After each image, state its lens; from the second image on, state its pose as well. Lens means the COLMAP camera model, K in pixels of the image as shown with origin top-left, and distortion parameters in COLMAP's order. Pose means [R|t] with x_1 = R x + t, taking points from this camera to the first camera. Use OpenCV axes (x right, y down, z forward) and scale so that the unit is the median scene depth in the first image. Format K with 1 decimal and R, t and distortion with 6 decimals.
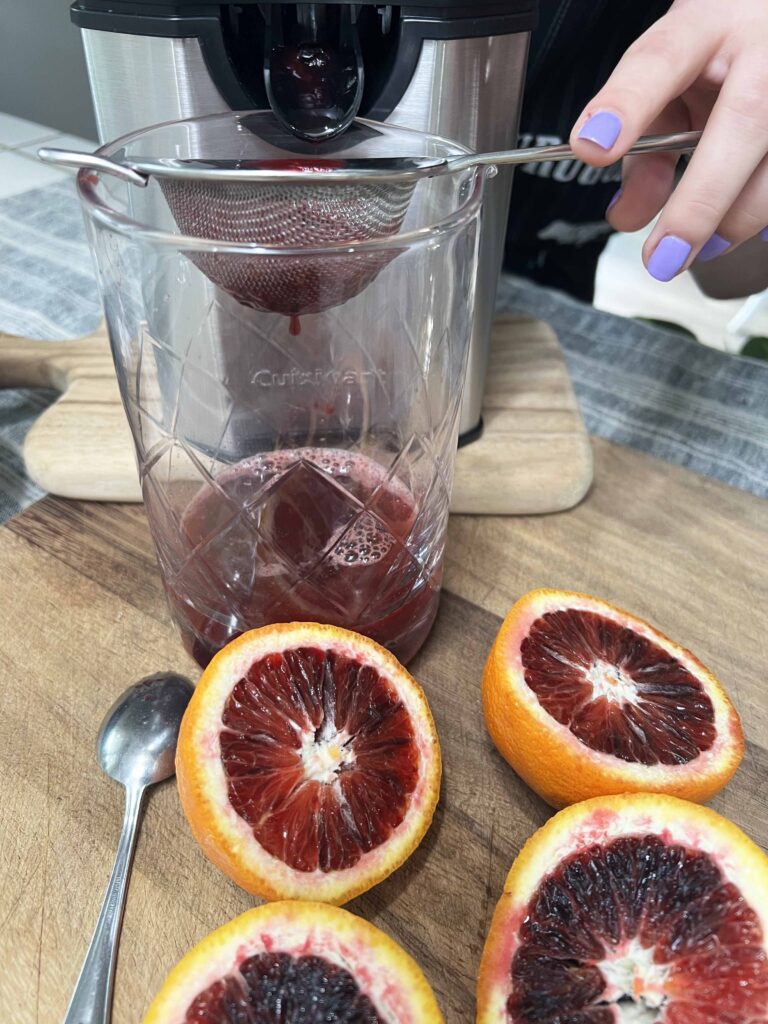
lens RADIAL K [[779.1, 0, 382.5], [0, 779.1, 542.2], [0, 0, 1]] dist [-0.031087, -0.001054]
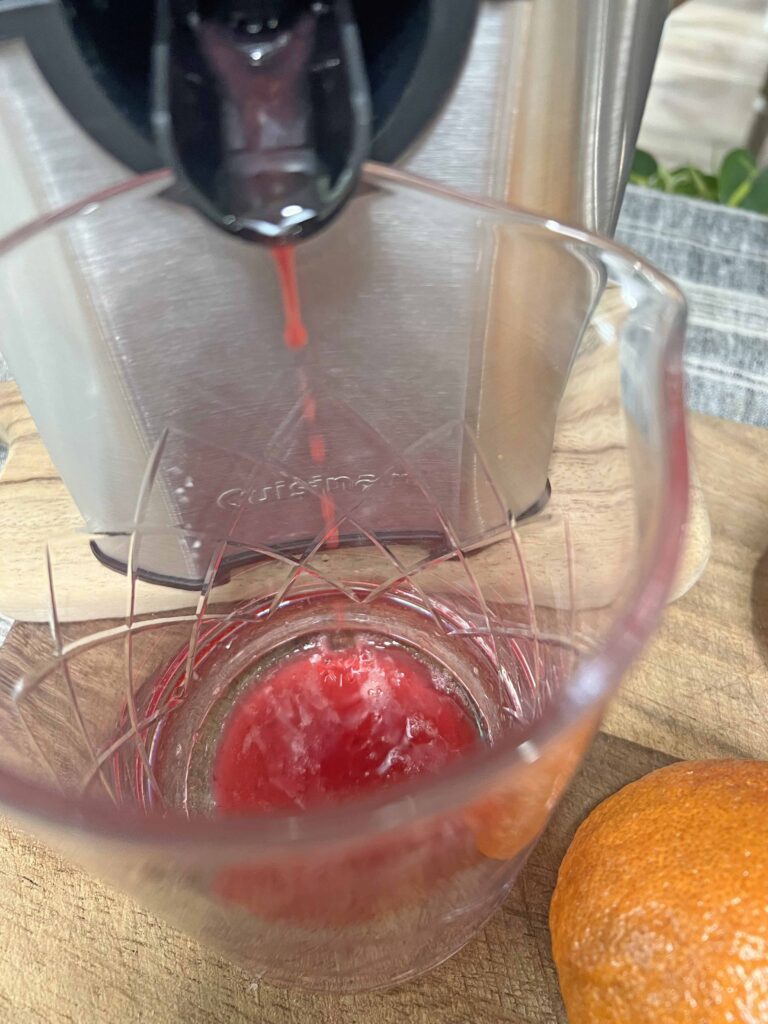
lens RADIAL K [[767.9, 0, 384.0], [0, 767.9, 512.0], [0, 0, 1]] dist [-0.025160, 0.000500]
pose [[0.971423, -0.220697, 0.087354, -0.090562], [0.197948, 0.956361, 0.214921, -0.303751], [-0.130974, -0.191487, 0.972717, 0.322832]]
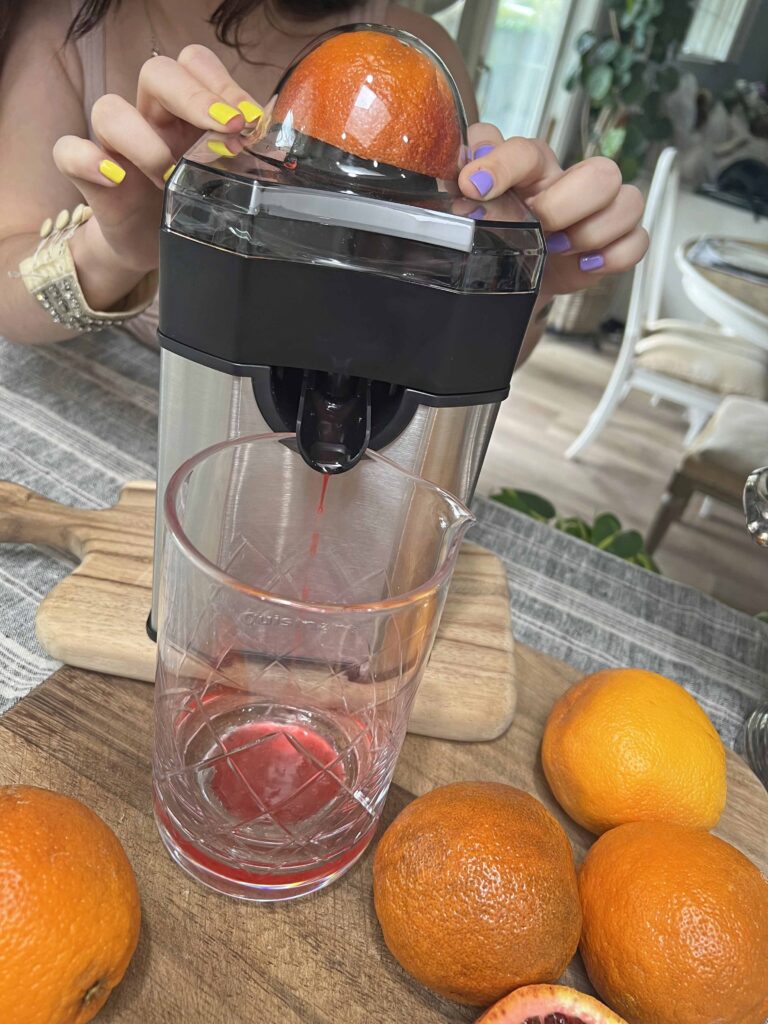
lens RADIAL K [[767.9, 0, 384.0], [0, 767.9, 512.0], [0, 0, 1]] dist [-0.025160, 0.000500]
pose [[0.978777, 0.052634, 0.198052, -0.192556], [-0.021809, 0.987718, -0.154716, -0.168127], [-0.203763, 0.147113, 0.967904, -0.206872]]
